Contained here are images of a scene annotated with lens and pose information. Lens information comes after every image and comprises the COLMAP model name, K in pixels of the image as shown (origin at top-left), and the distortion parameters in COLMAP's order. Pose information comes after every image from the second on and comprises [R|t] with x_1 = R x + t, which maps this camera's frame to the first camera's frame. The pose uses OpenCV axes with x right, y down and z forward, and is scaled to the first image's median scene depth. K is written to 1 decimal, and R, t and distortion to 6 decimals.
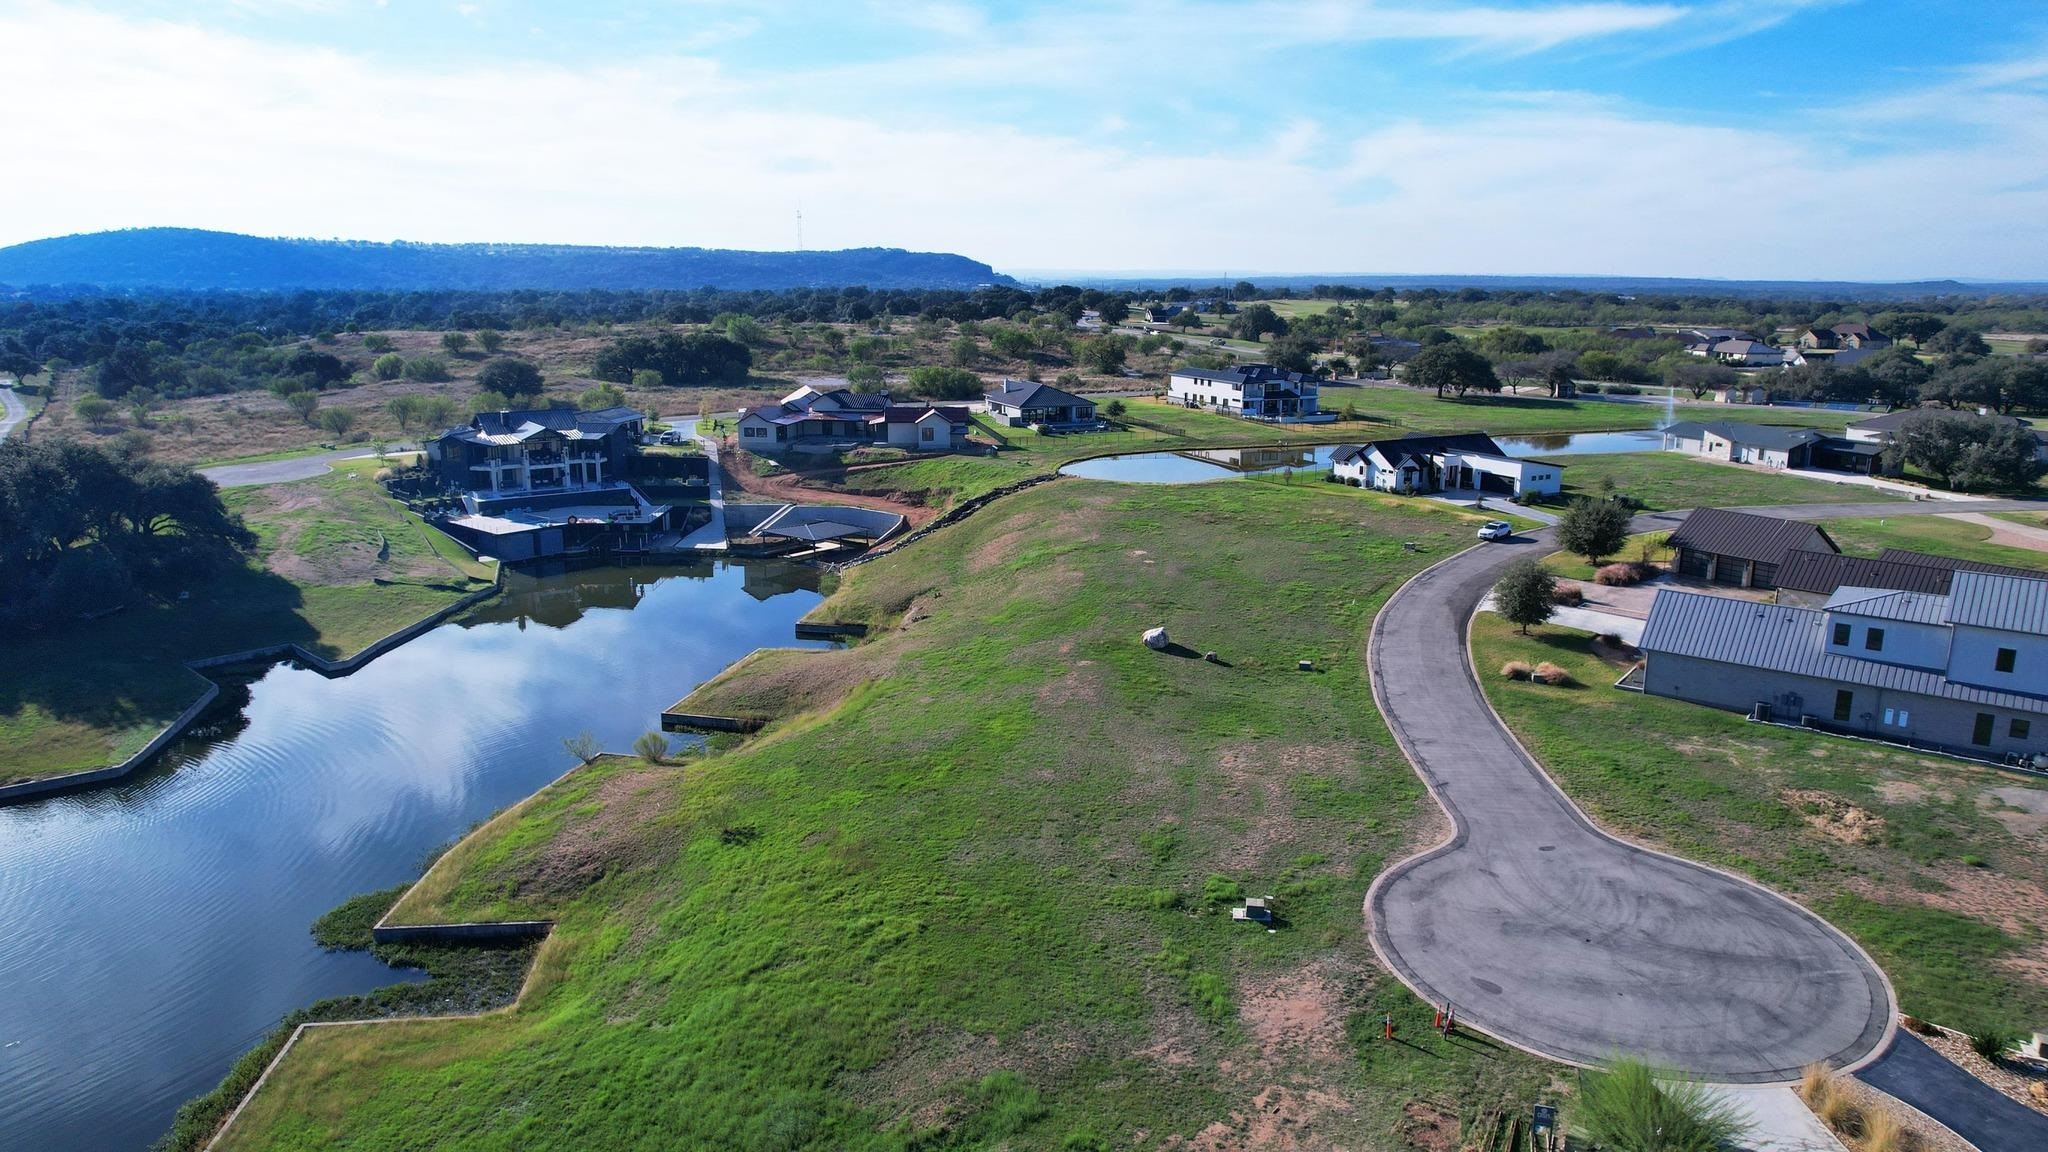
lens RADIAL K [[1308.7, 0, 1029.7], [0, 1308.7, 592.5], [0, 0, 1]] dist [-0.071030, 0.059244]
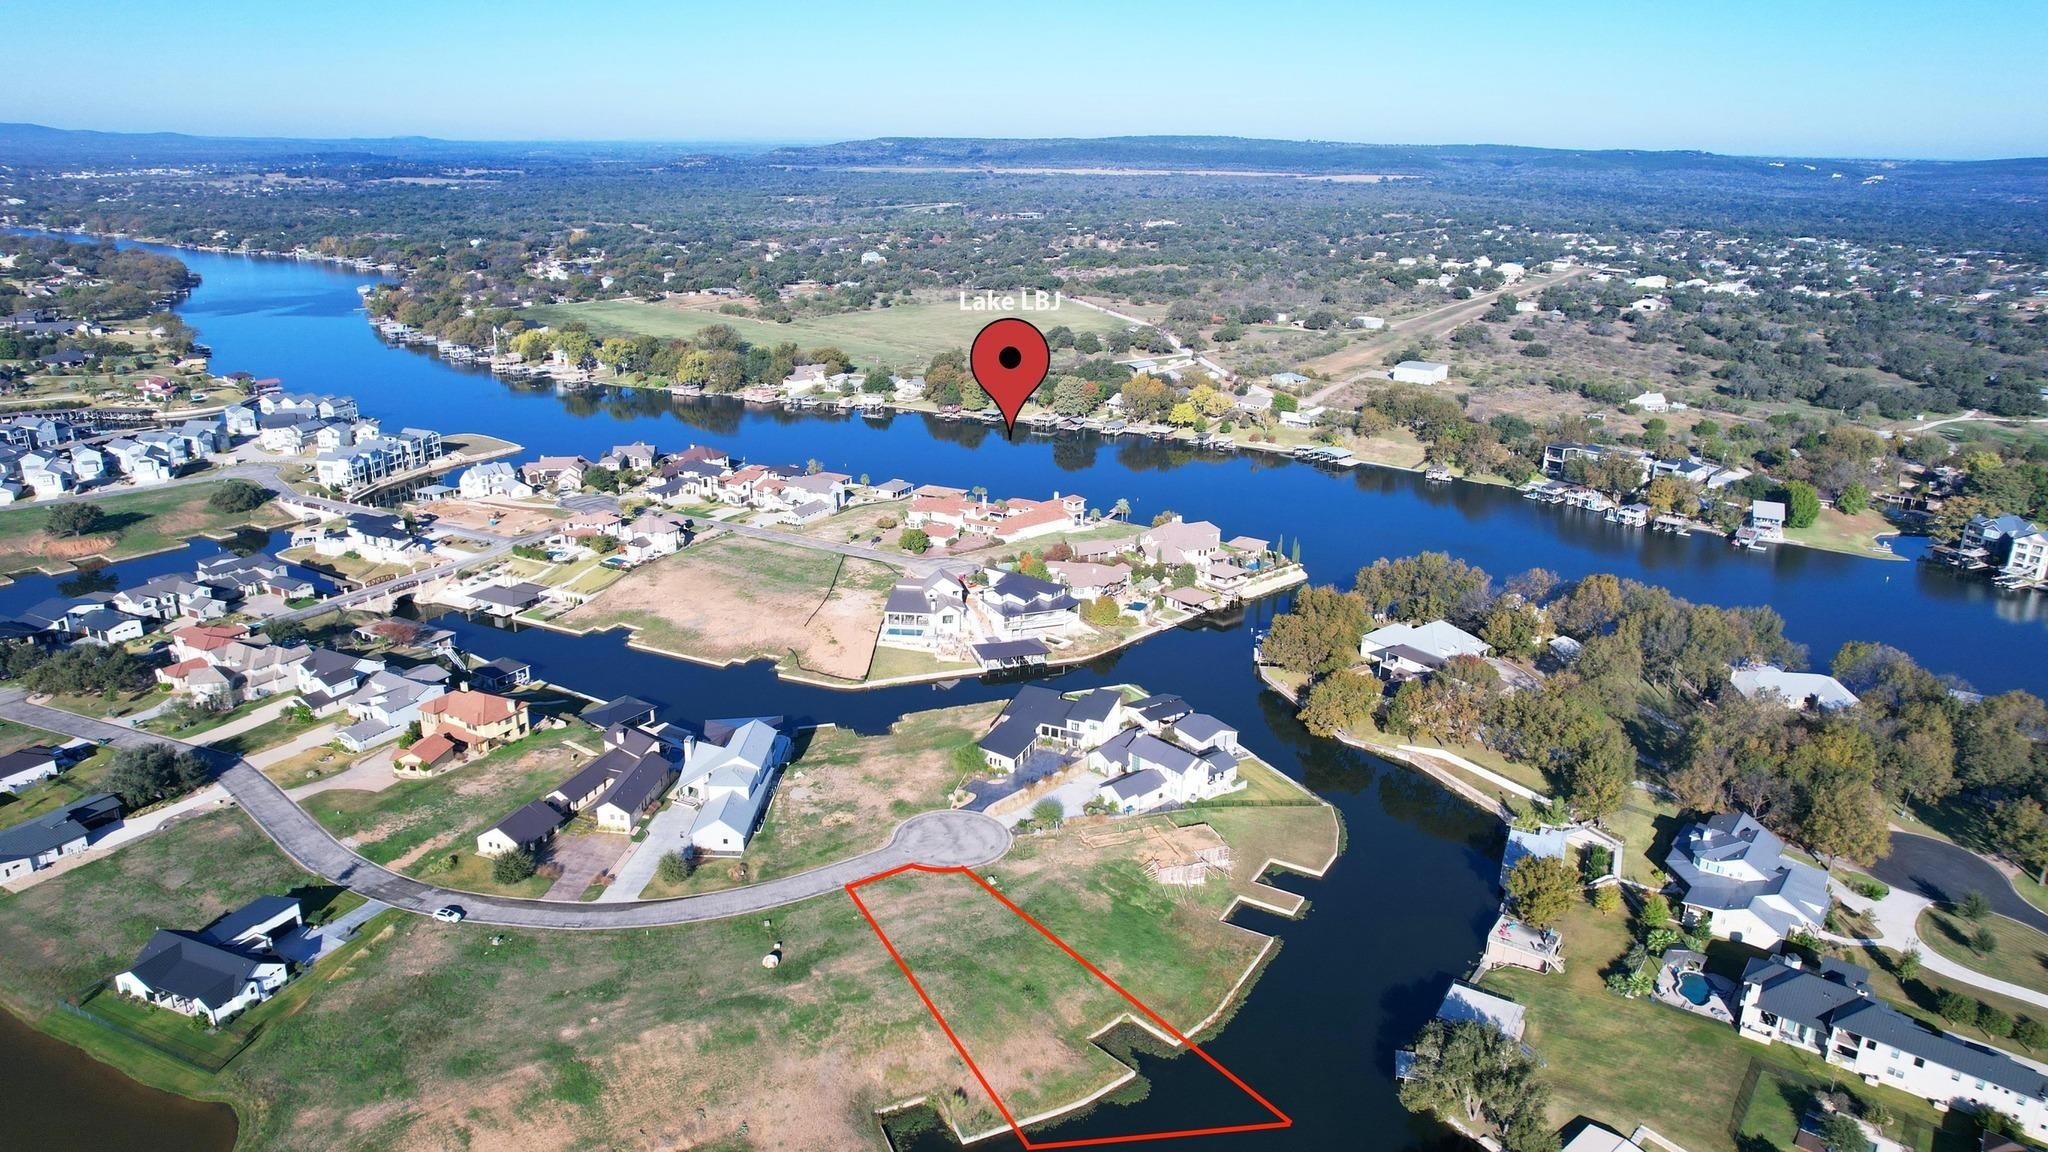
lens RADIAL K [[1308.7, 0, 1024.7], [0, 1308.7, 587.3], [0, 0, 1]] dist [-0.071030, 0.059244]
pose [[-0.612822, -0.268341, 0.743265, -0.834038], [0.170896, 0.873315, 0.456197, -0.743721], [-0.771520, 0.406589, -0.489328, 0.830537]]
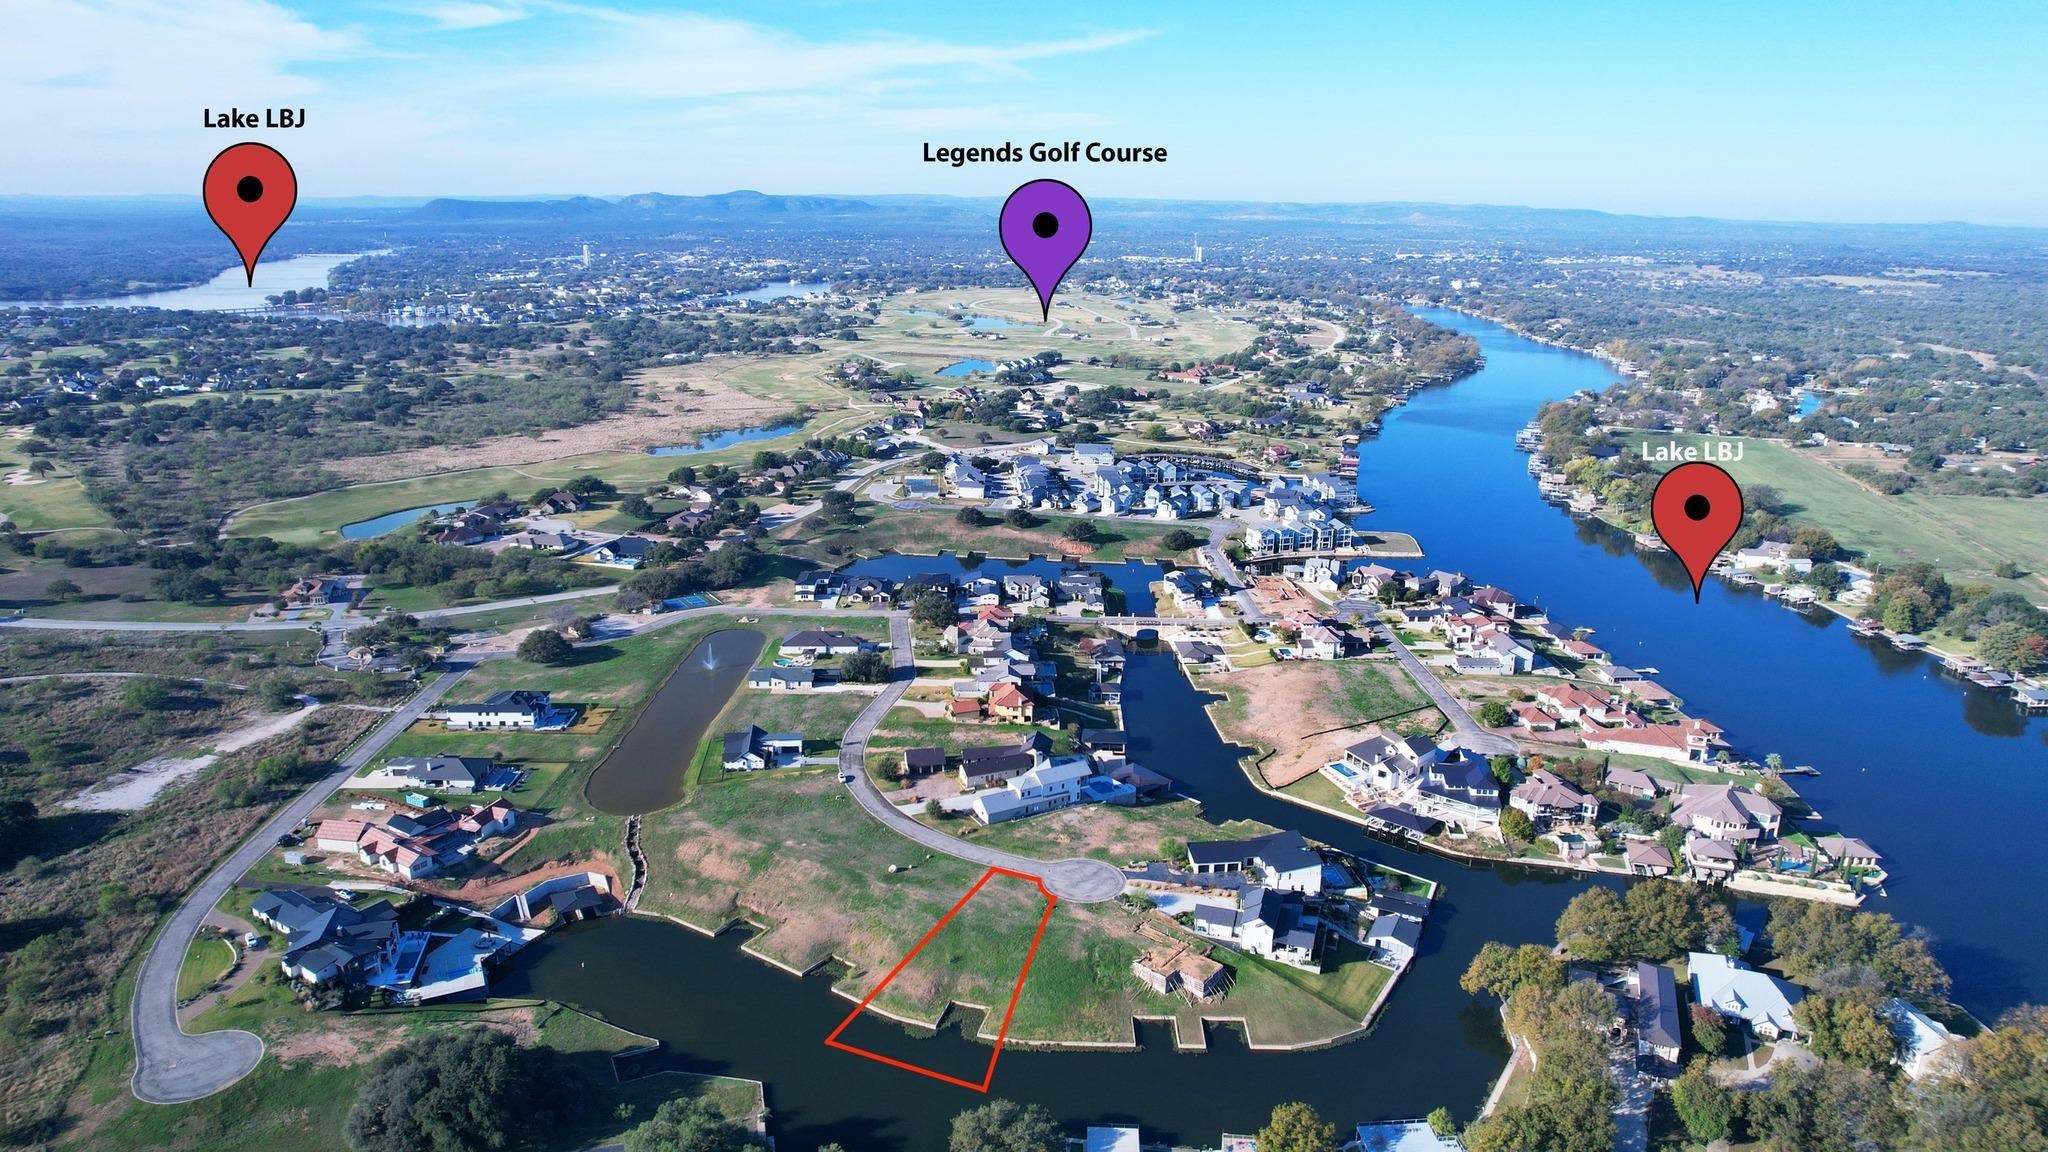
lens RADIAL K [[1308.7, 0, 1027.2], [0, 1308.7, 570.4], [0, 0, 1]] dist [-0.071030, 0.059244]
pose [[0.374808, -0.253241, 0.891845, -1.436726], [0.207673, 0.960459, 0.185447, -0.701189], [-0.903543, 0.115705, 0.412579, -0.419342]]
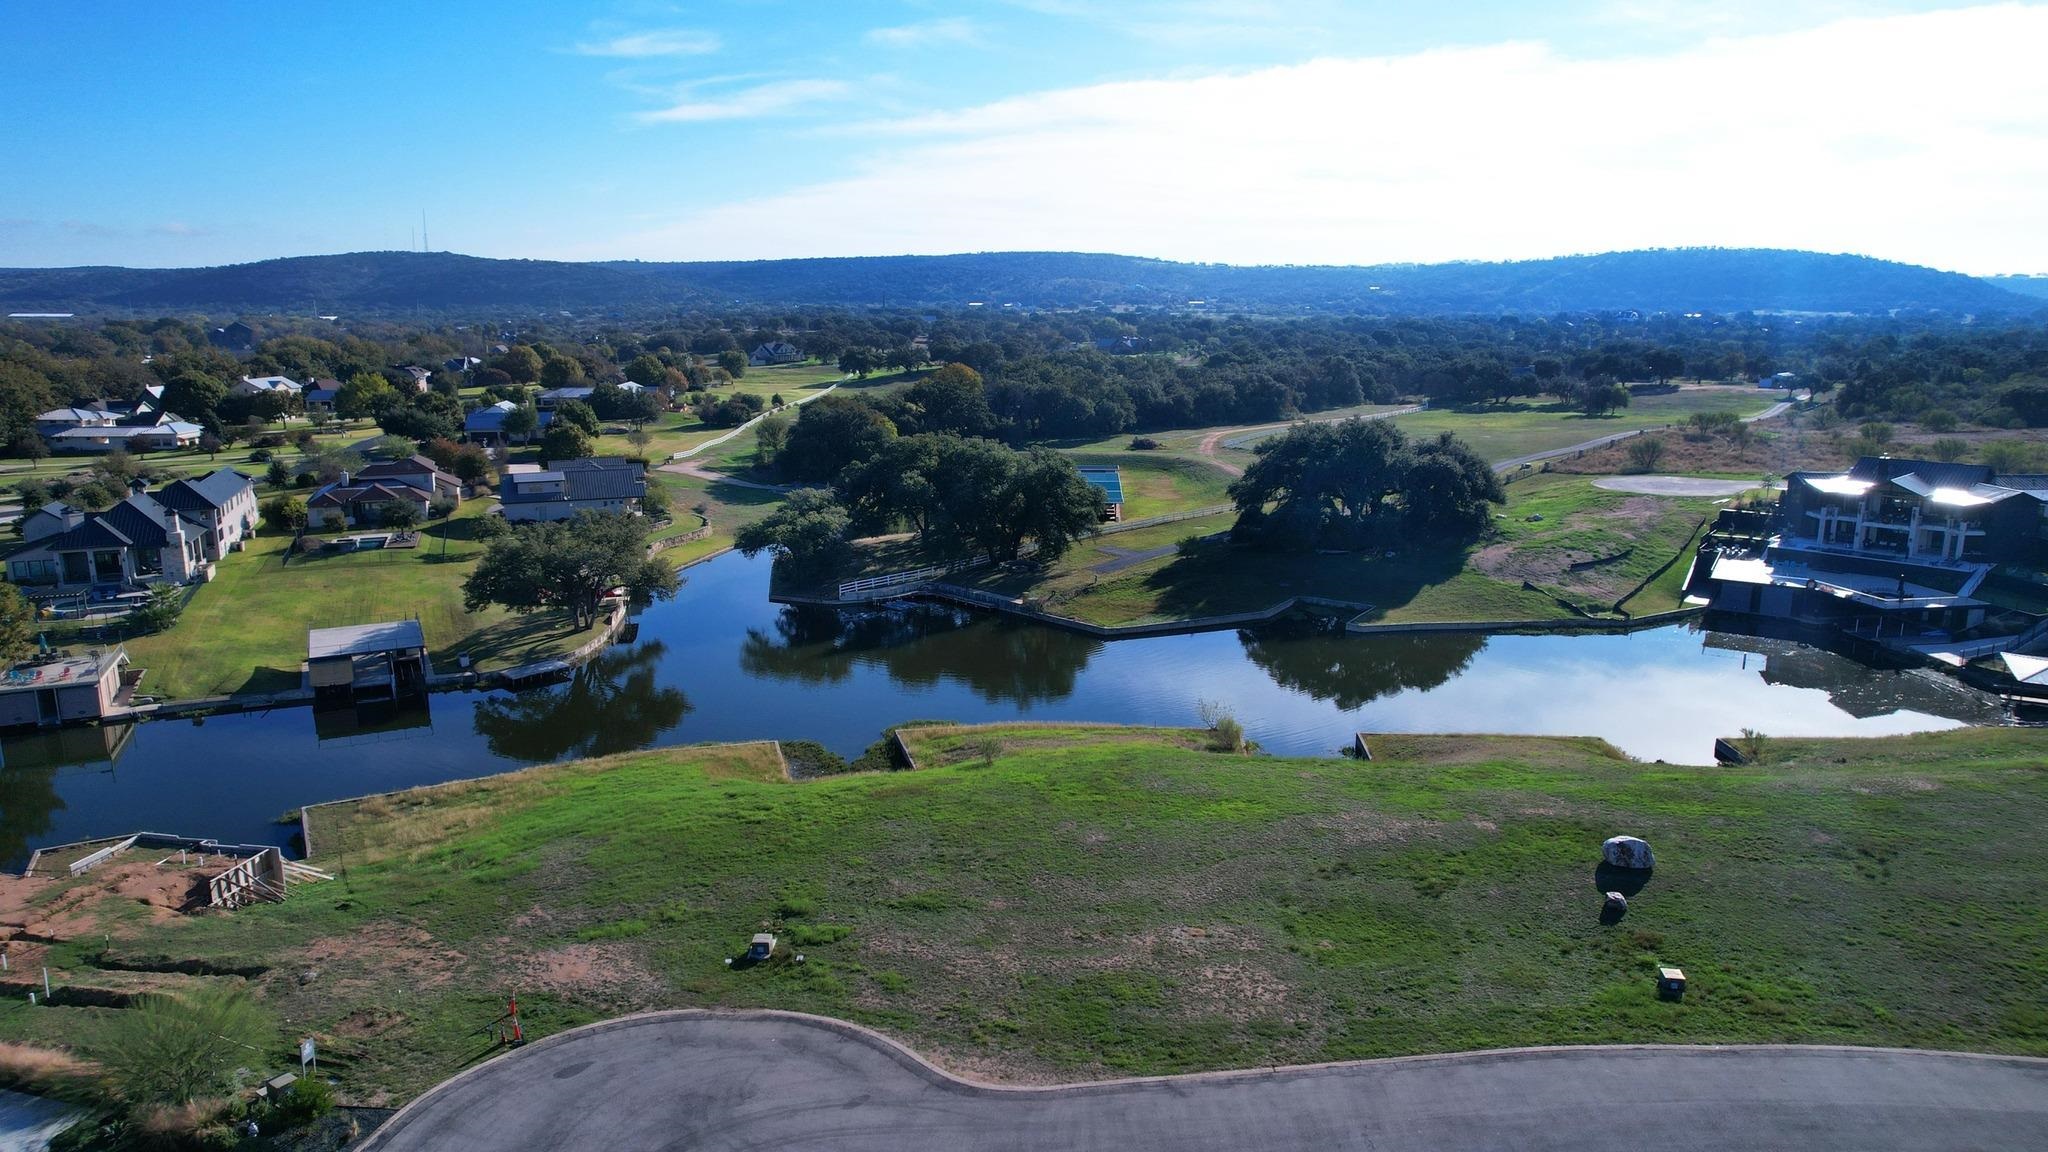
lens RADIAL K [[1308.7, 0, 1025.4], [0, 1308.7, 588.9], [0, 0, 1]] dist [-0.071030, 0.059244]
pose [[0.153203, 0.210537, -0.965507, 0.369128], [-0.233845, 0.957015, 0.171579, -0.074121], [0.960128, 0.199492, 0.195851, 0.328117]]
